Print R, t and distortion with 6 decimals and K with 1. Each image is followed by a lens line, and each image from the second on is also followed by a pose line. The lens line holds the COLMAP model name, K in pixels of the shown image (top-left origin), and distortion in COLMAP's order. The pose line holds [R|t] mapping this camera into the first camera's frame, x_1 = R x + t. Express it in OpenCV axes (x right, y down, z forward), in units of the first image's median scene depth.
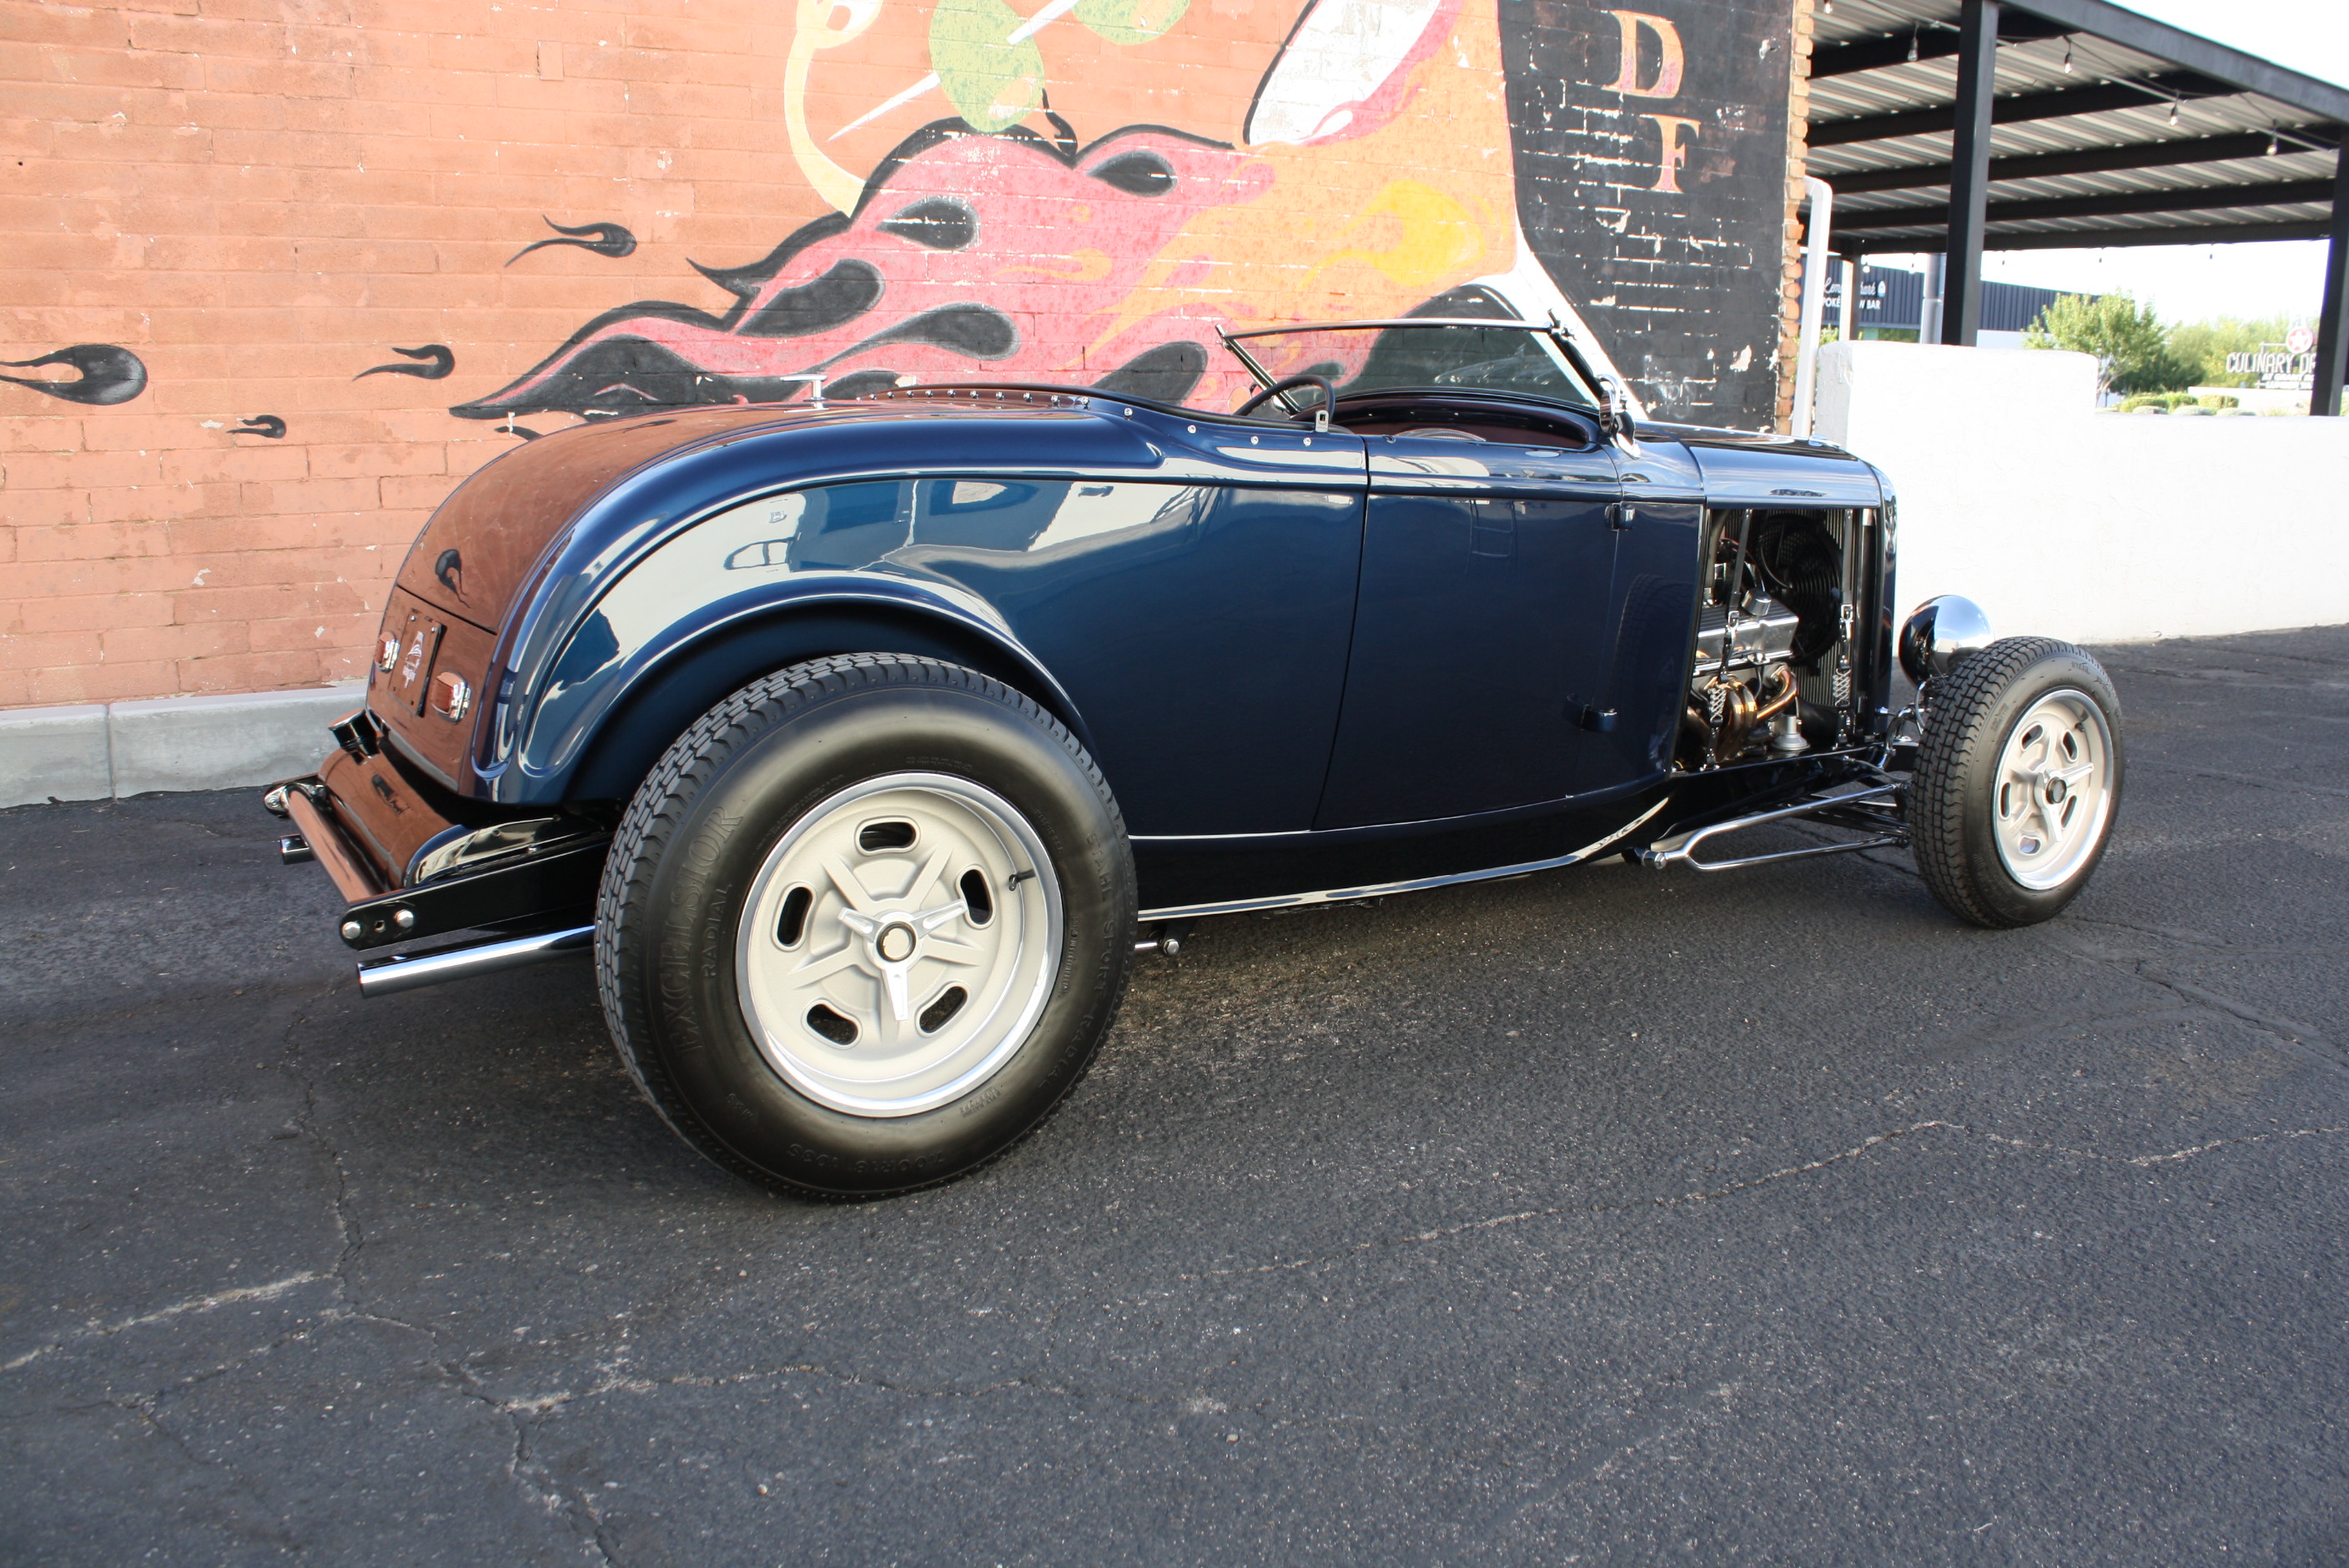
lens RADIAL K [[1982.4, 0, 1197.4], [0, 1982.4, 787.3], [0, 0, 1]] dist [-0.168183, 0.148562]
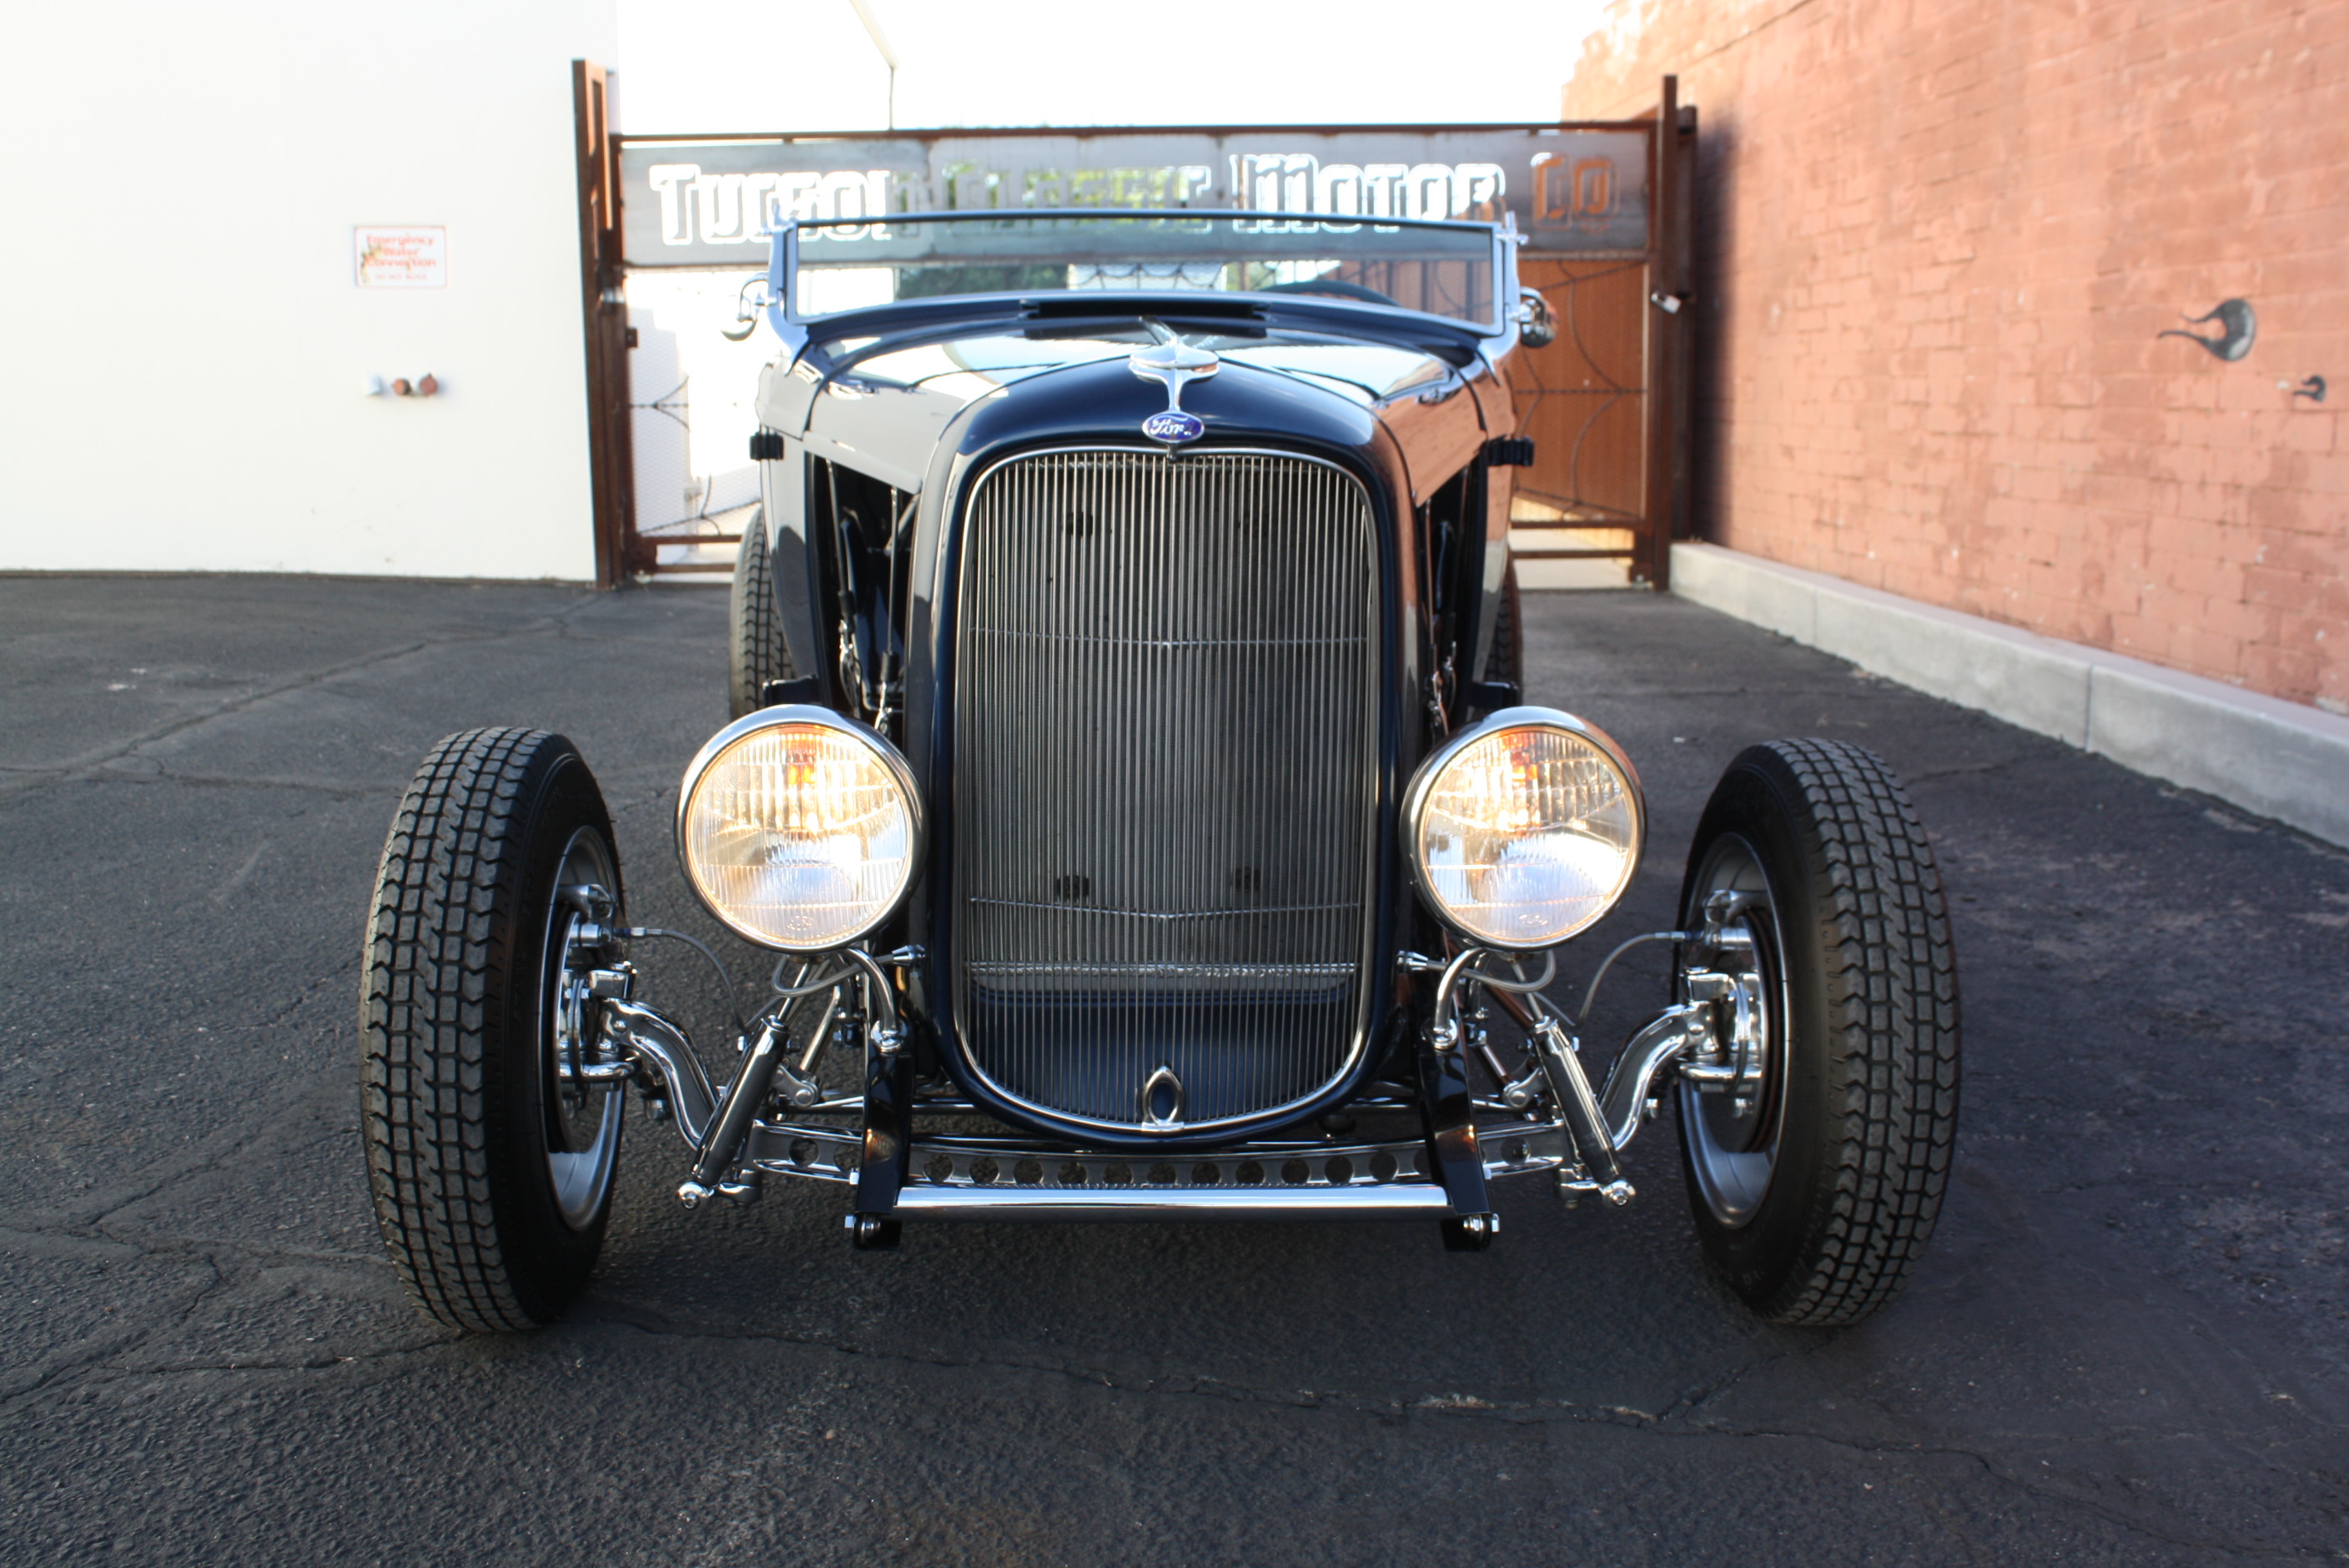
lens RADIAL K [[2235.9, 0, 1190.6], [0, 2235.9, 785.1], [0, 0, 1]] dist [-0.148226, 0.145491]
pose [[-0.477740, 0.145722, -0.866331, 0.526049], [-0.184276, 0.947585, 0.261009, -0.152828], [0.858957, 0.284338, -0.425847, 0.873442]]
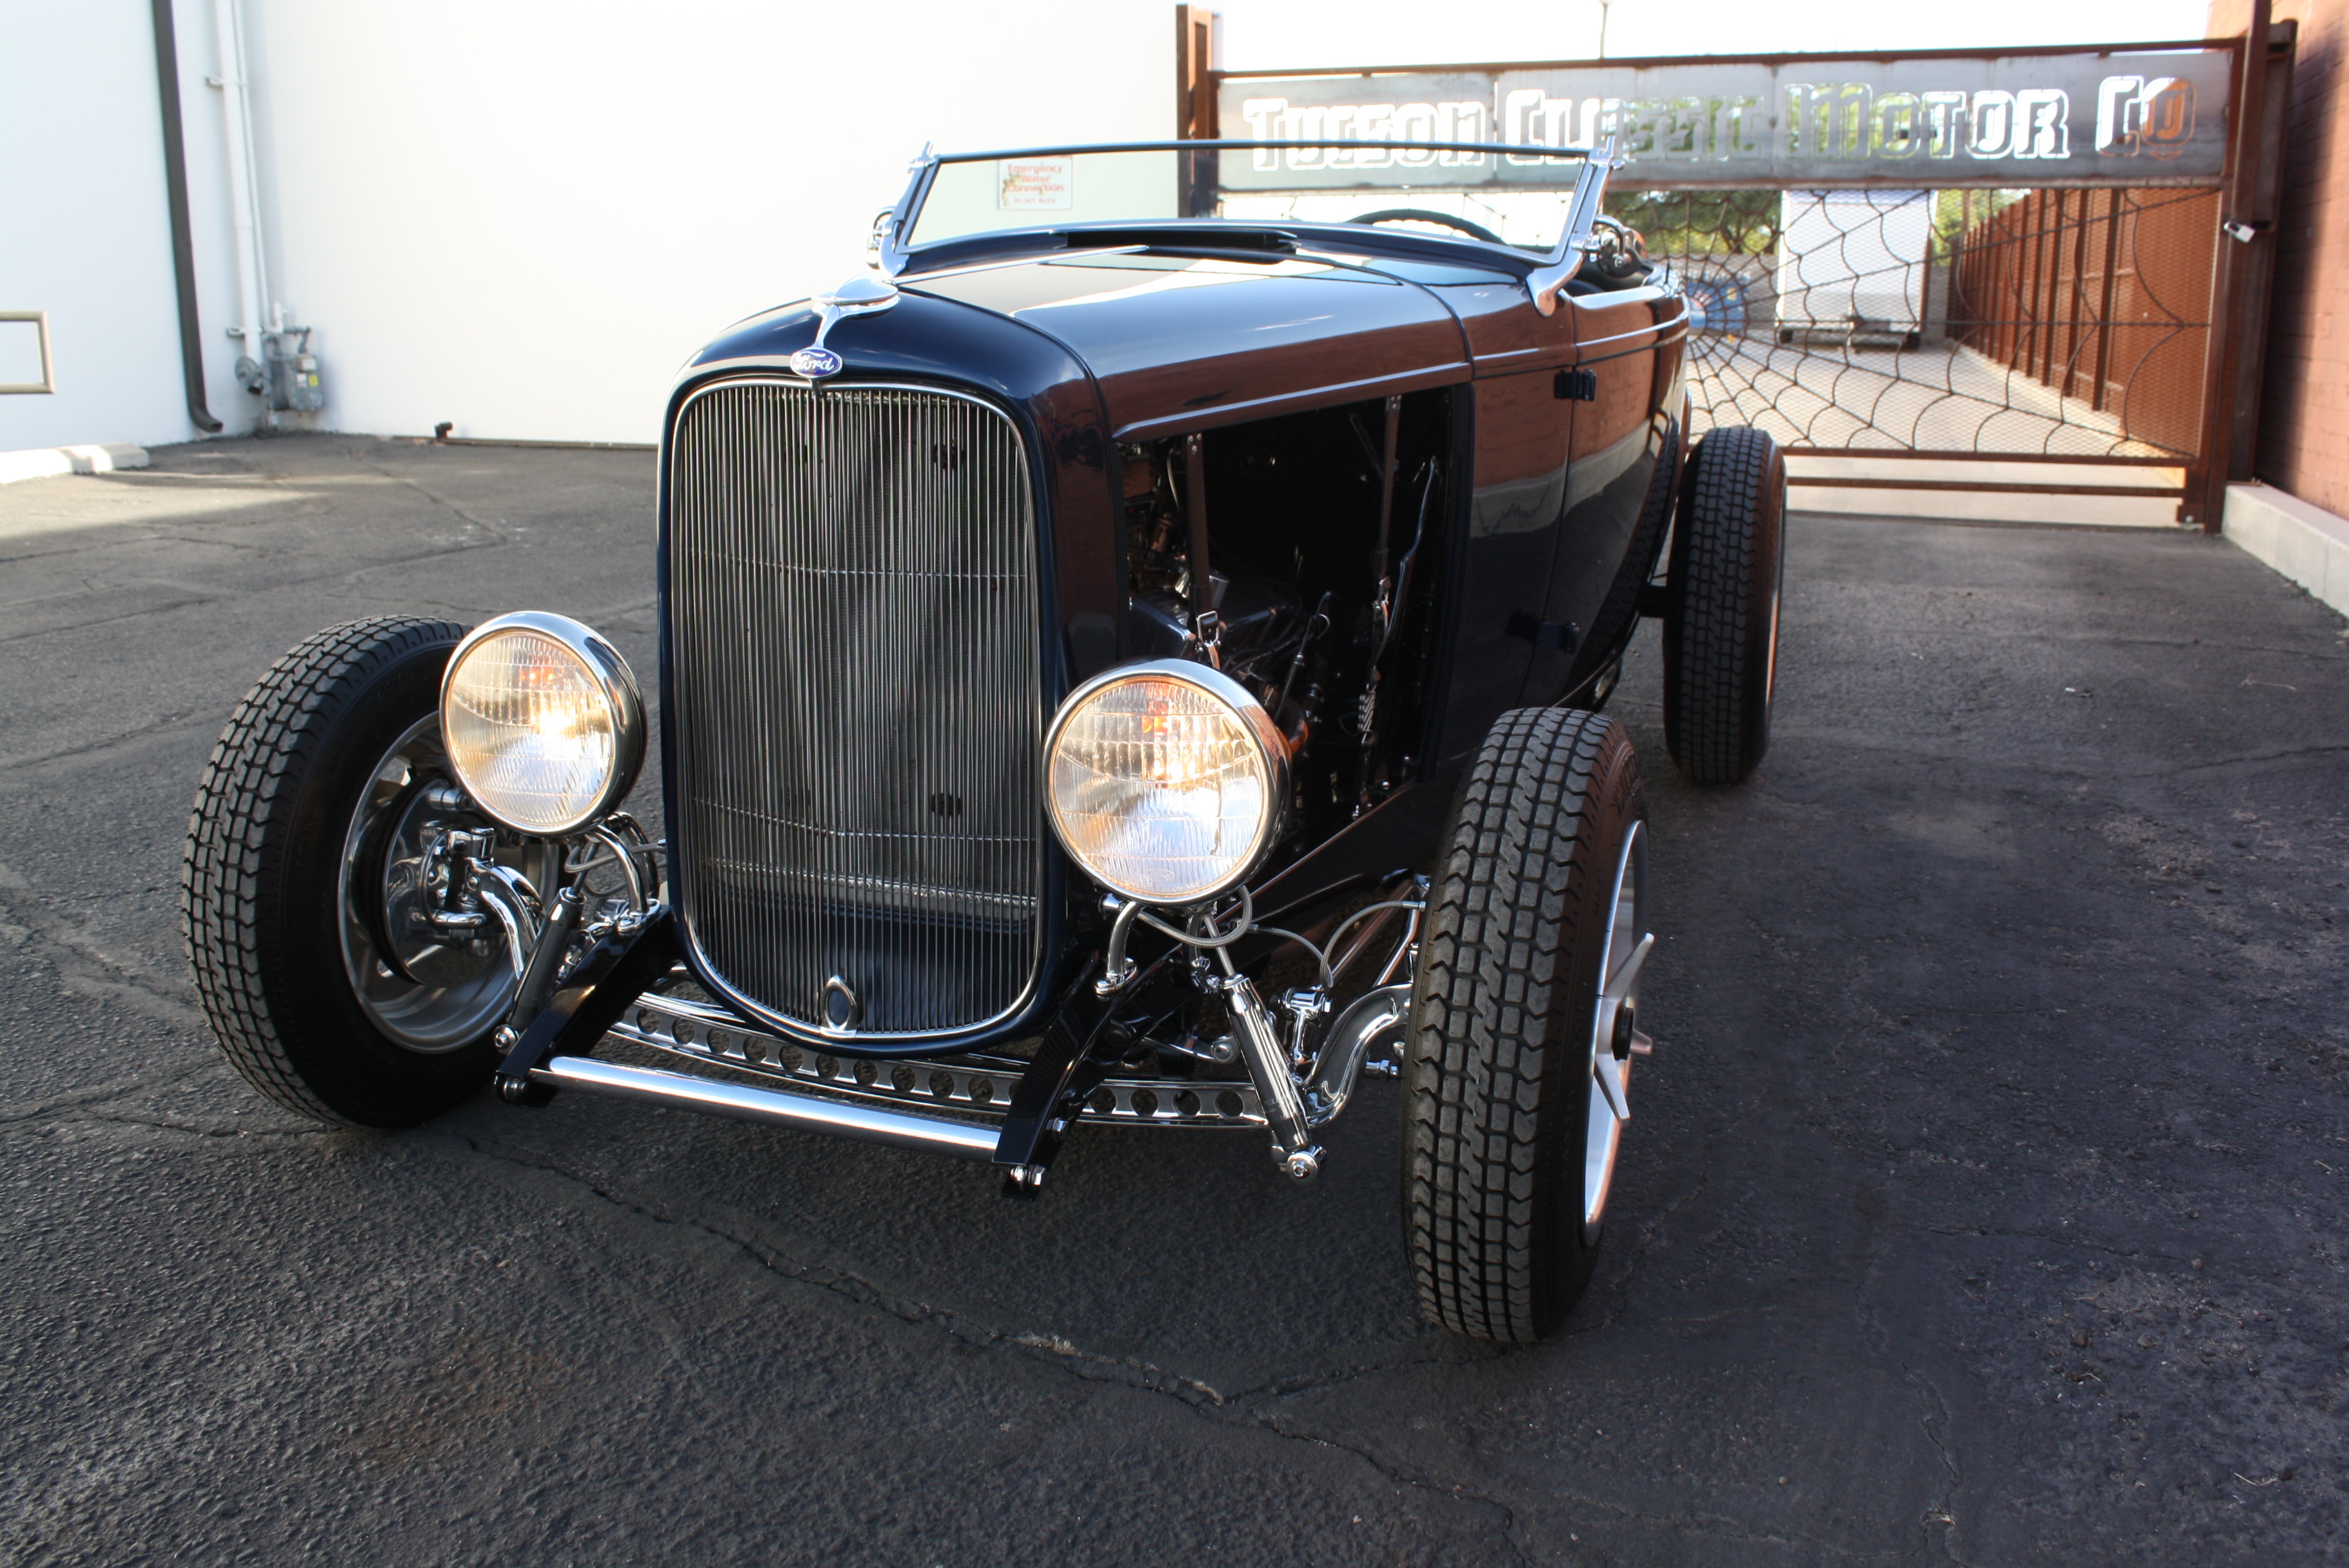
lens RADIAL K [[2025.0, 0, 1173.2], [0, 2025.0, 774.9], [0, 0, 1]] dist [-0.159172, 0.135625]
pose [[-0.762623, 0.136957, -0.632178, 0.396685], [-0.143926, 0.916900, 0.372264, -0.179488], [0.630628, 0.374883, -0.679537, 0.978019]]
